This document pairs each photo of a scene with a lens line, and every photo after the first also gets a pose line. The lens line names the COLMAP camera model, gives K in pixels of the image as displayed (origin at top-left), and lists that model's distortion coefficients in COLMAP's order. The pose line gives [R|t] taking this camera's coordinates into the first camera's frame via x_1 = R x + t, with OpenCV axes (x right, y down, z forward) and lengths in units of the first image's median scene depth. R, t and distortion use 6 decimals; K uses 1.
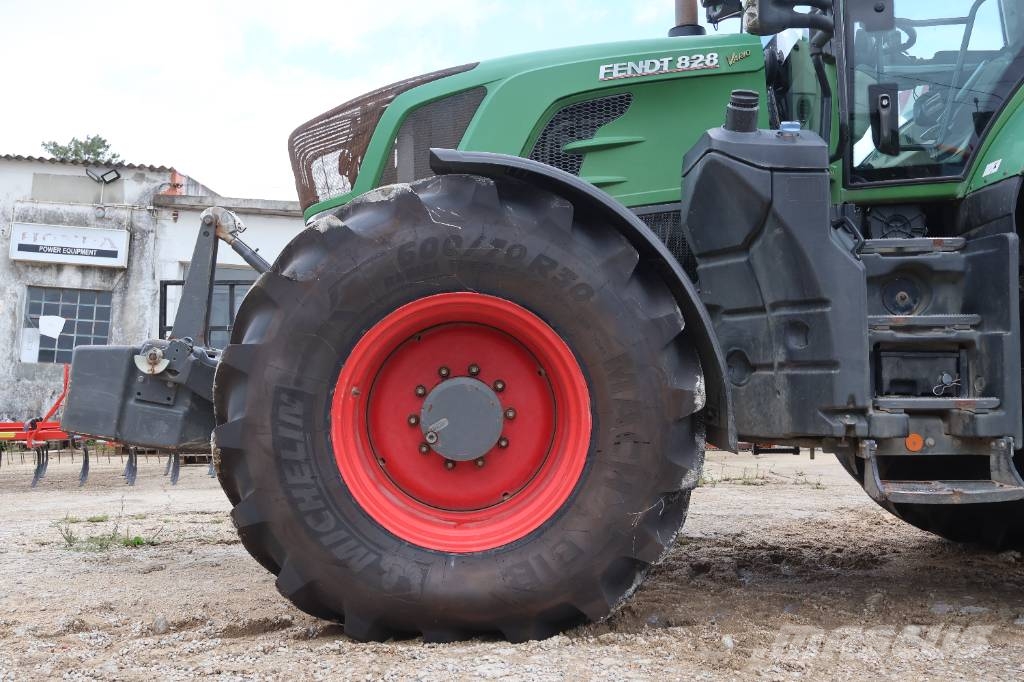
lens RADIAL K [[1021.2, 0, 512.0], [0, 1021.2, 341.0], [0, 0, 1]] dist [0.005944, 0.009797]
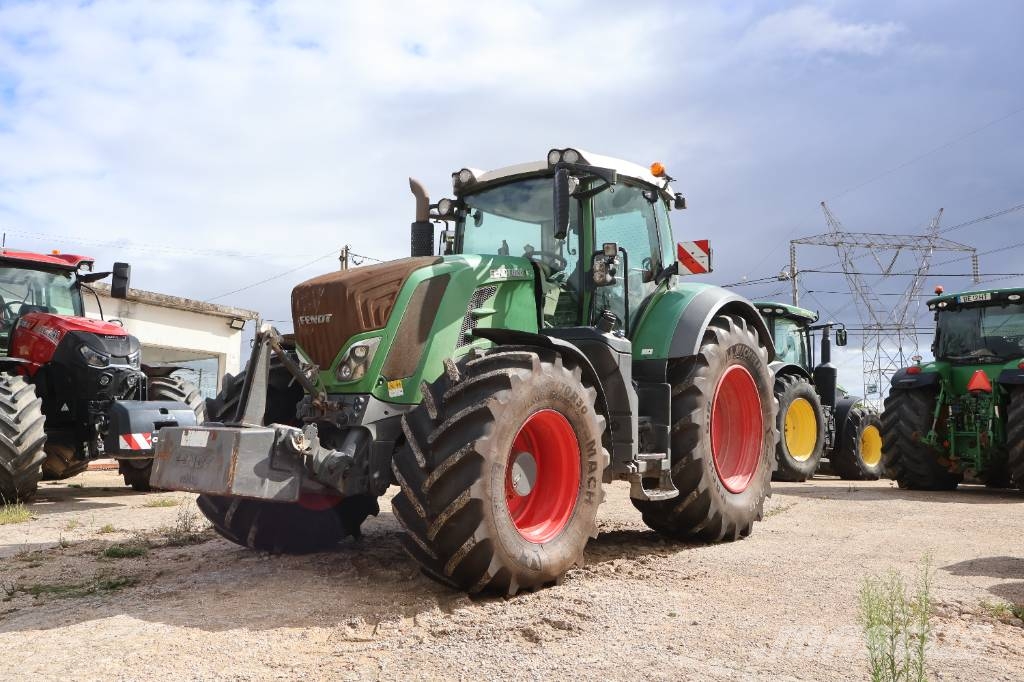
lens RADIAL K [[1021.2, 0, 512.0], [0, 1021.2, 341.0], [0, 0, 1]] dist [0.005944, 0.009797]
pose [[0.582025, 0.060536, 0.810914, -1.413148], [-0.043052, 0.998121, -0.043611, -0.074537], [-0.812030, -0.009529, 0.583538, -0.086060]]
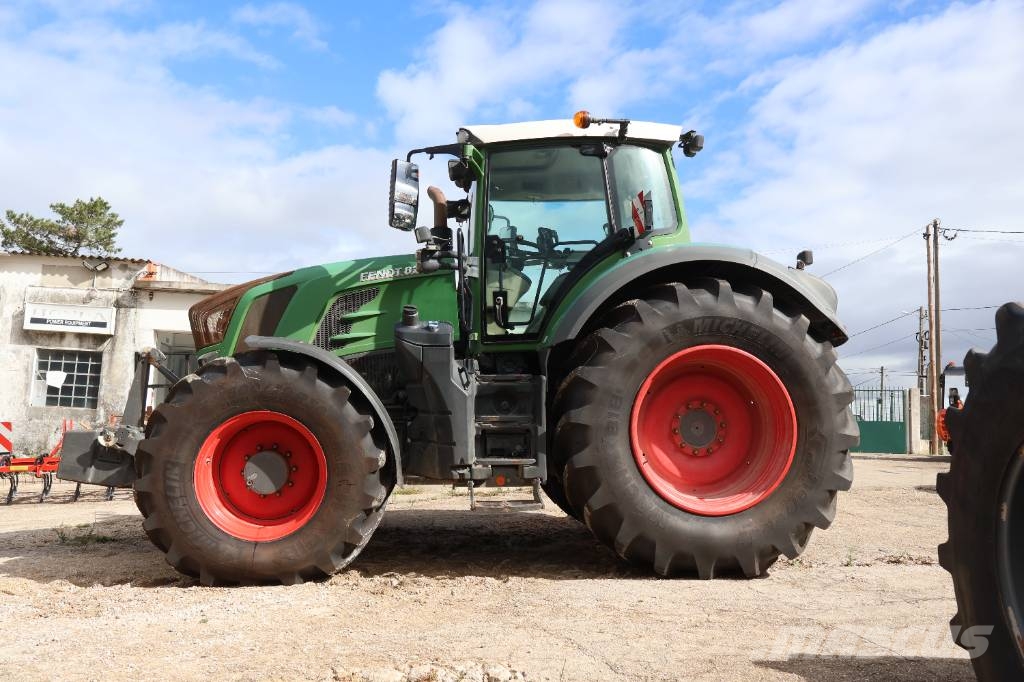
lens RADIAL K [[857.7, 0, 512.0], [0, 857.7, 341.0], [0, 0, 1]] dist [-0.001947, 0.003768]
pose [[0.997981, -0.005357, 0.063288, 0.279741], [0.006980, 0.999652, -0.025456, -0.115290], [-0.063130, 0.025846, 0.997671, -0.593384]]
